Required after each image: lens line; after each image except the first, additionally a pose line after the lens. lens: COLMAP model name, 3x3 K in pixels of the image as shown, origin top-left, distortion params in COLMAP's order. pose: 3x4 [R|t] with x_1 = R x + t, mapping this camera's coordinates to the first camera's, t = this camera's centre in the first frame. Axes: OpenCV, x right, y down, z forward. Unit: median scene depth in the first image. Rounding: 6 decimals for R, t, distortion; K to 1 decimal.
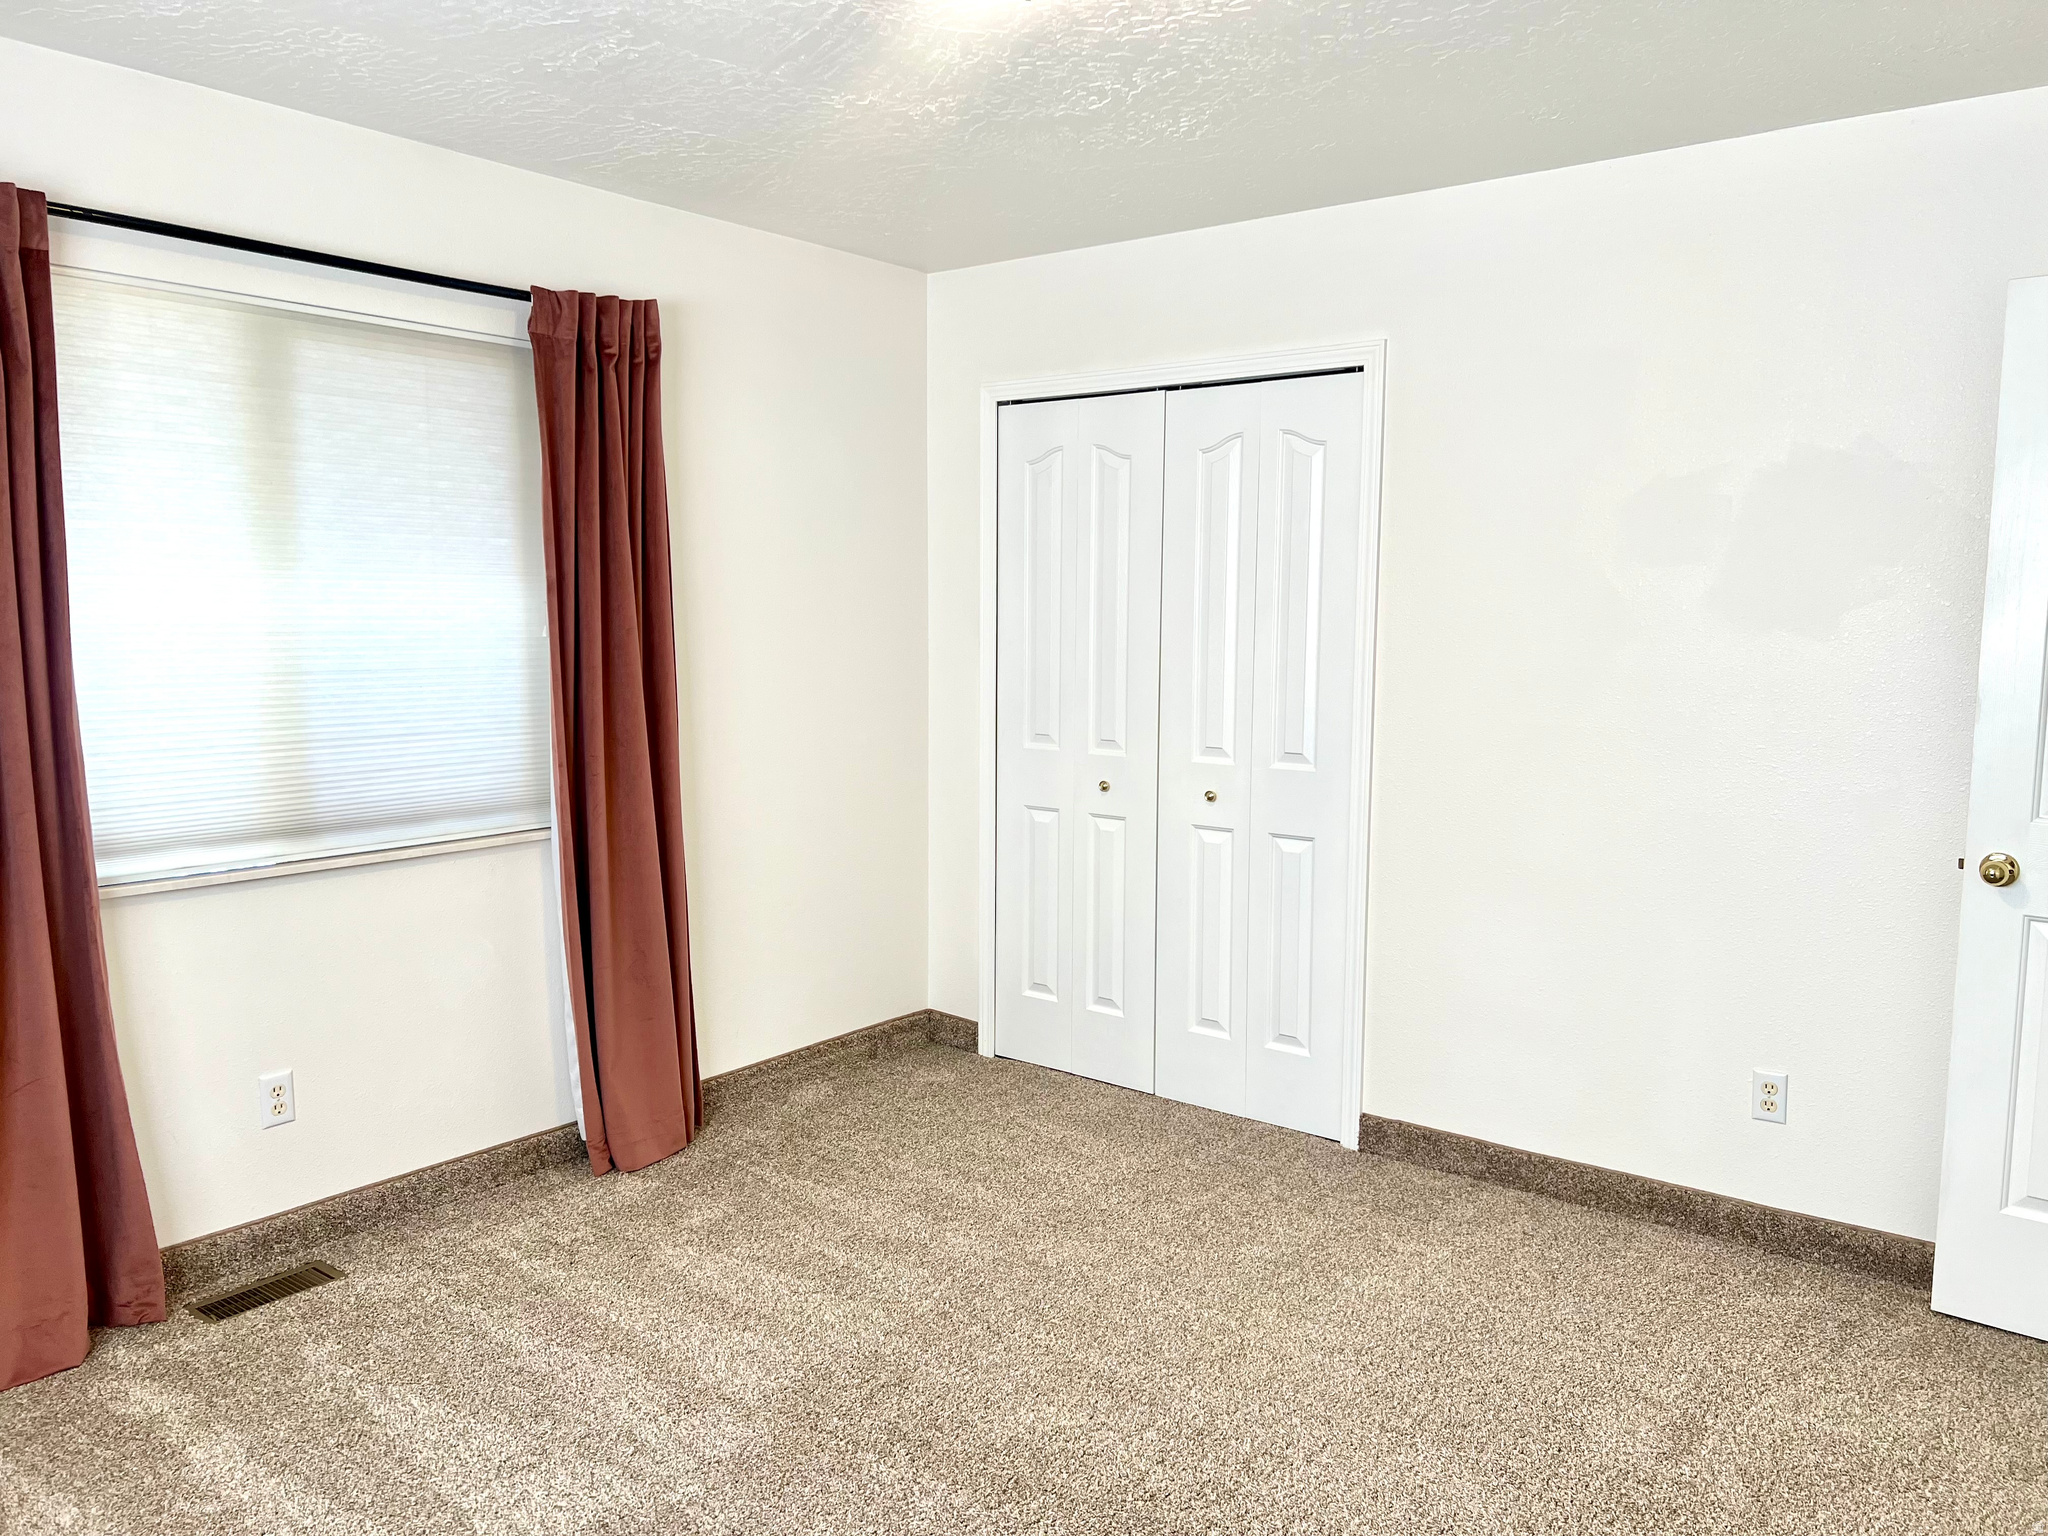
lens RADIAL K [[1541.4, 0, 1026.7], [0, 1541.4, 767.6], [0, 0, 1]] dist [0.031601, -0.038720]
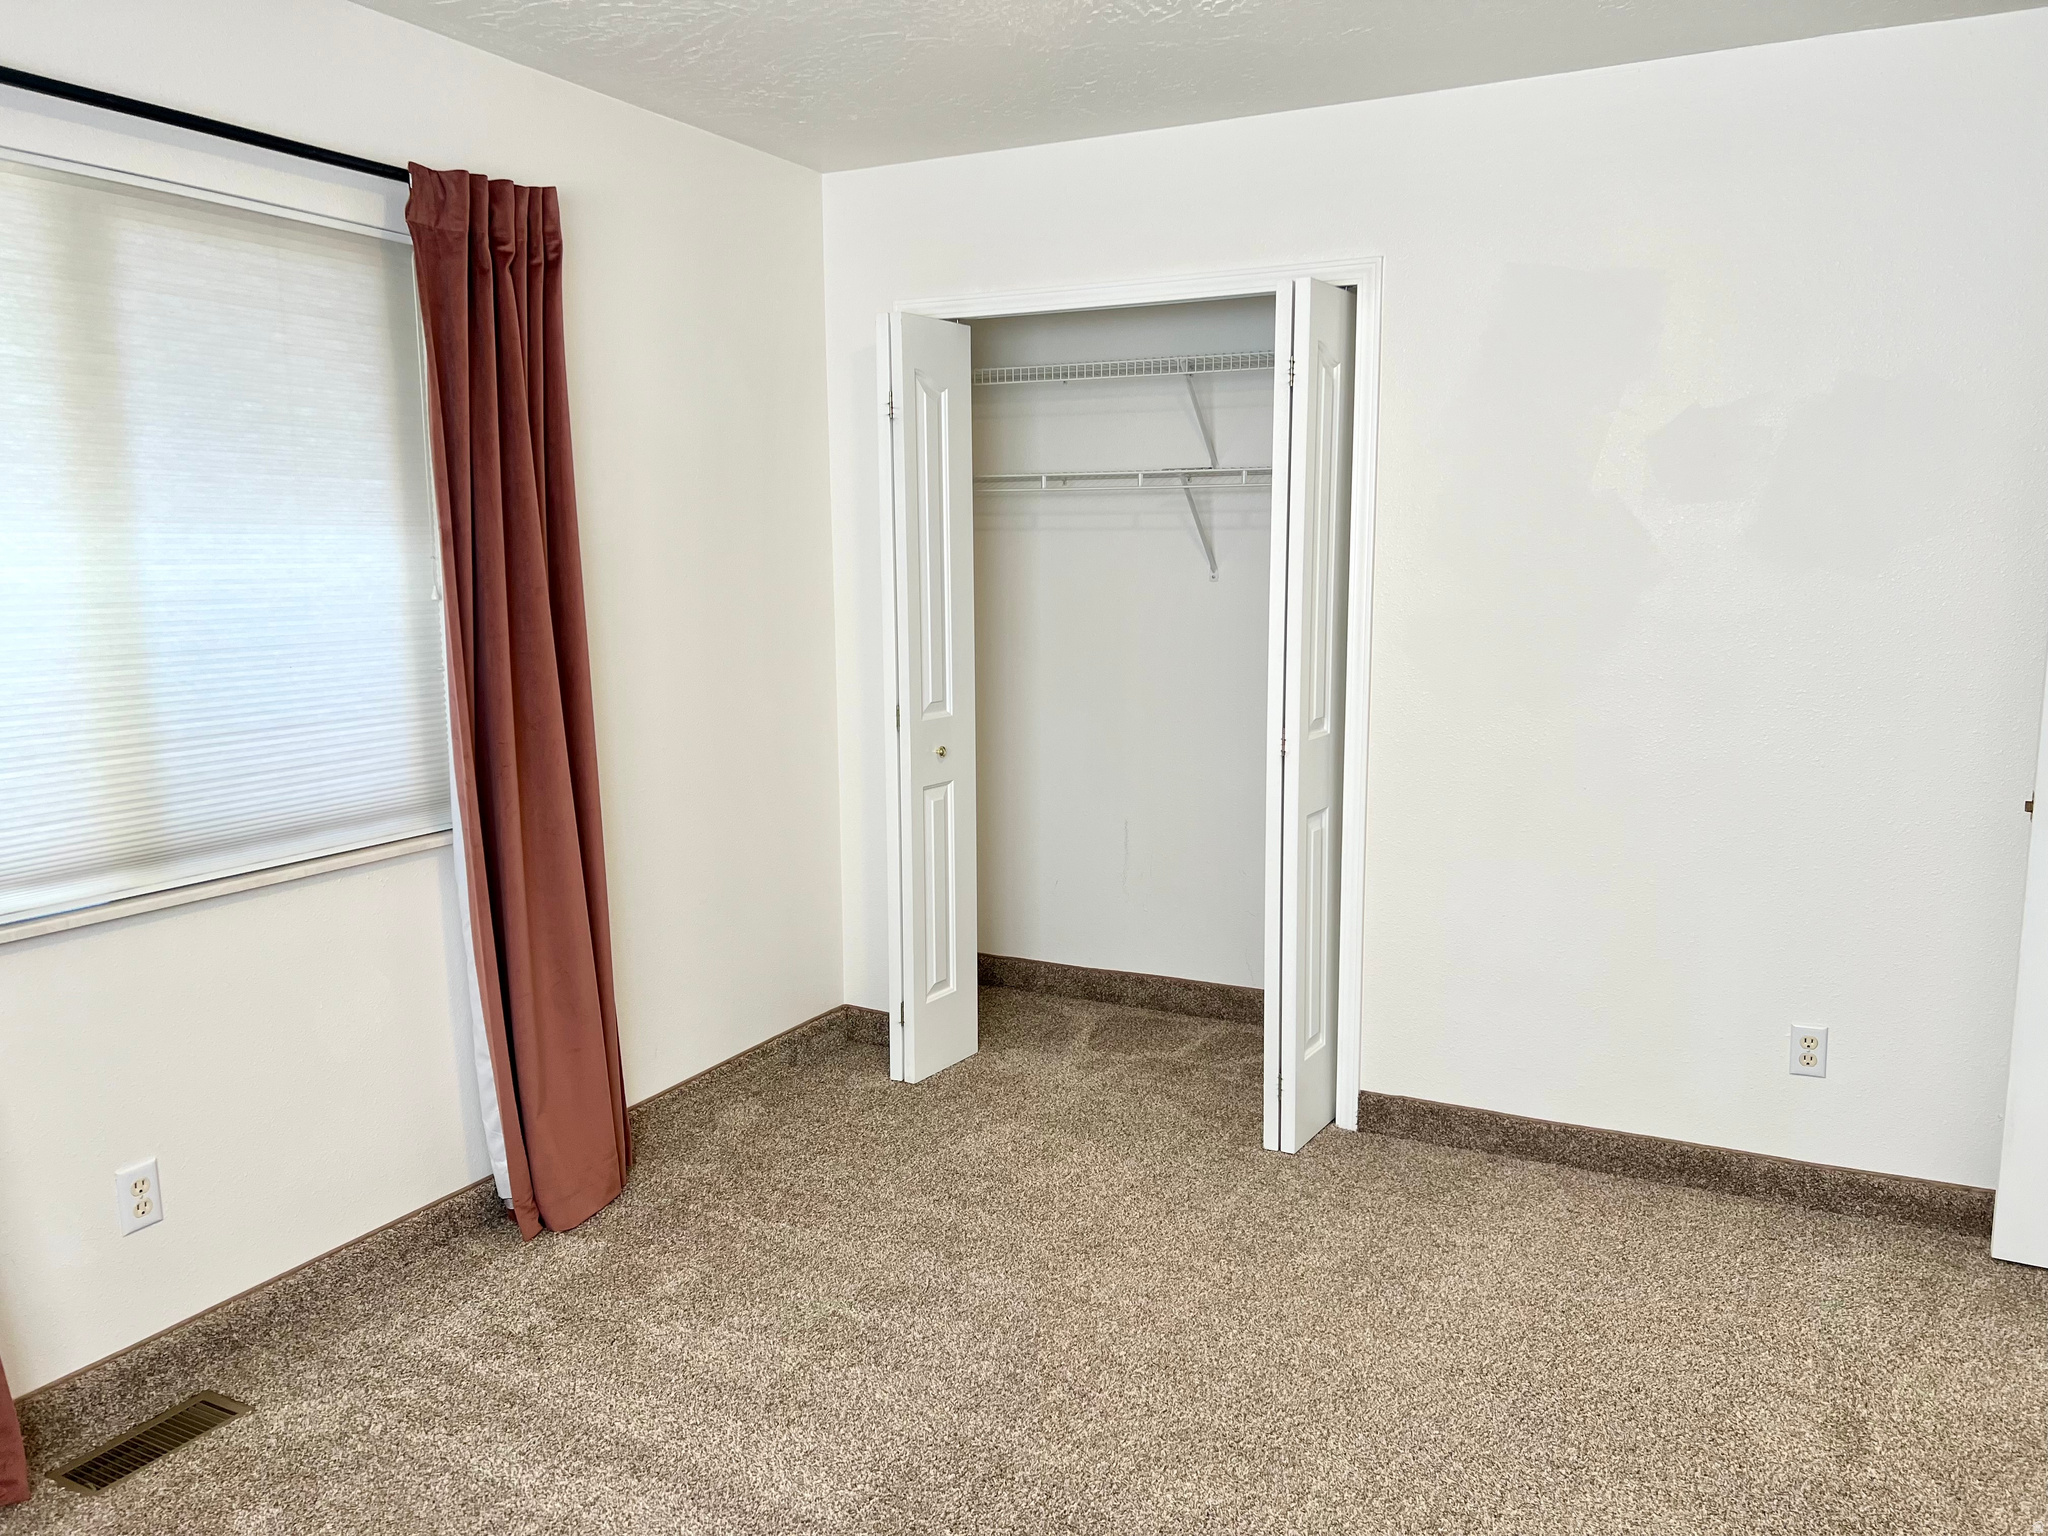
lens RADIAL K [[1541.4, 0, 1039.7], [0, 1541.4, 778.1], [0, 0, 1]] dist [0.031601, -0.038720]
pose [[0.981260, -0.041402, 0.188190, -0.166340], [0.033395, 0.998405, 0.045521, -0.018657], [-0.189775, -0.038384, 0.981077, 0.140109]]
